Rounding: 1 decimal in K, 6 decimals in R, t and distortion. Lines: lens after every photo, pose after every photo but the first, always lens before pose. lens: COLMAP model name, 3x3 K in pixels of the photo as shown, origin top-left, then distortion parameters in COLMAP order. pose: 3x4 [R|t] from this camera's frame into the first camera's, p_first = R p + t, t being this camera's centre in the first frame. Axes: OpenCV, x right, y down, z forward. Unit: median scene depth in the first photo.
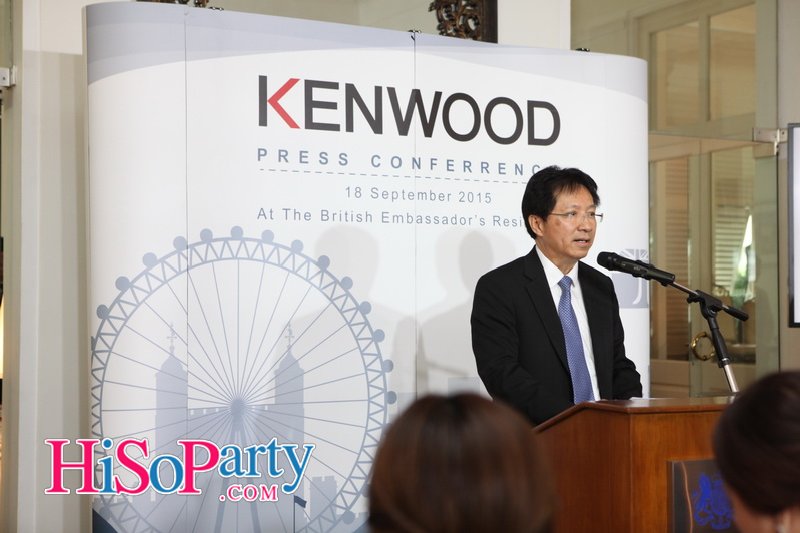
lens RADIAL K [[1307.4, 0, 384.6], [0, 1307.4, 266.8], [0, 0, 1]] dist [0.040453, 0.000000]
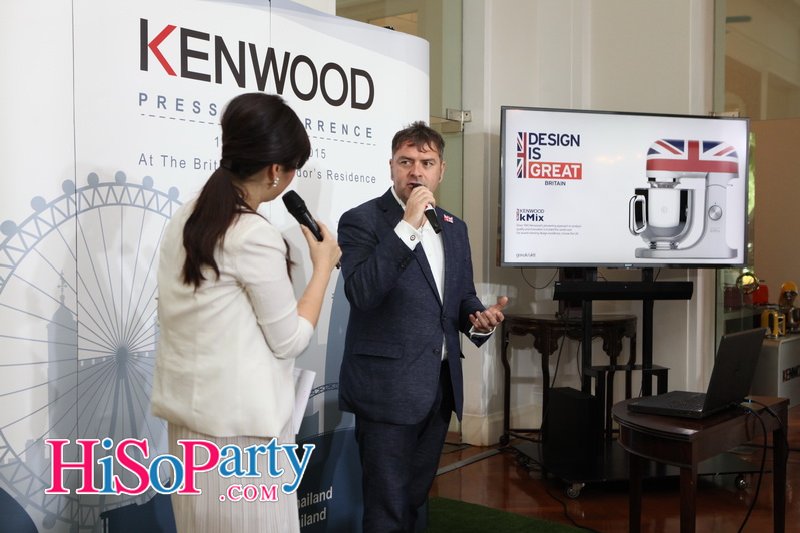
lens RADIAL K [[949.8, 0, 393.1], [0, 949.8, 265.0], [0, 0, 1]] dist [-0.031531, 0.000000]
pose [[0.910433, -0.005370, 0.413622, -0.214440], [-0.016741, 0.998618, 0.049814, 0.000267], [-0.413318, -0.052276, 0.909085, 0.261064]]
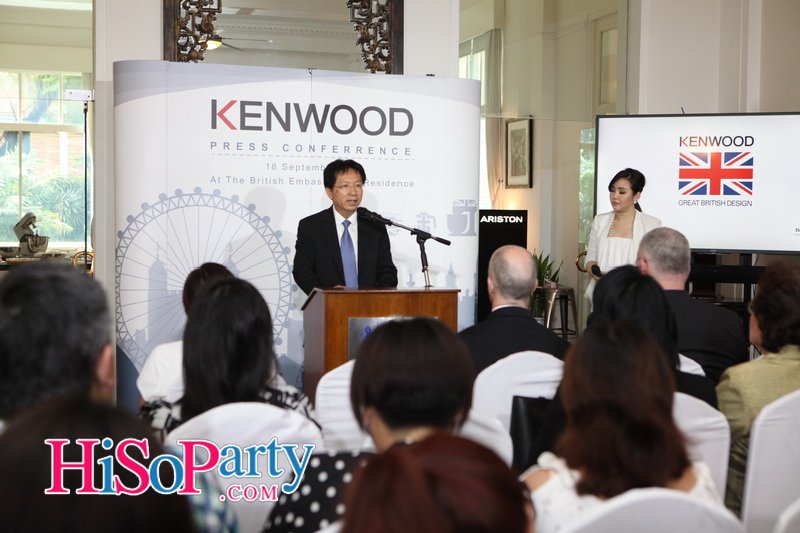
lens RADIAL K [[1171.1, 0, 400.4], [0, 1171.1, 263.0], [0, 0, 1]] dist [0.004909, 0.000000]
pose [[0.986076, 0.018777, -0.165233, 0.403187], [-0.008016, 0.997817, 0.065550, -0.033424], [0.166103, -0.063313, 0.984074, -0.487769]]
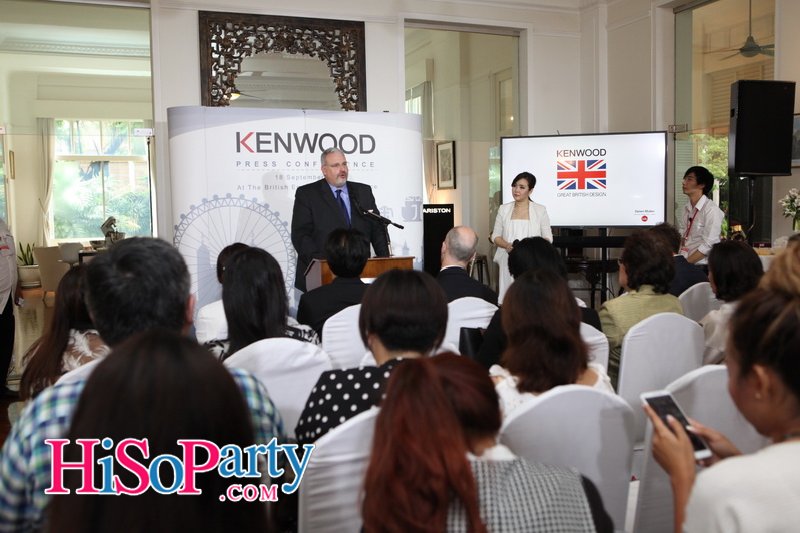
lens RADIAL K [[791.6, 0, 404.3], [0, 791.6, 271.2], [0, 0, 1]] dist [-0.071651, 0.000000]
pose [[0.993350, -0.007743, -0.114872, 0.386192], [0.019333, 0.994787, 0.100128, -0.025820], [0.113497, -0.101683, 0.988321, -0.466041]]
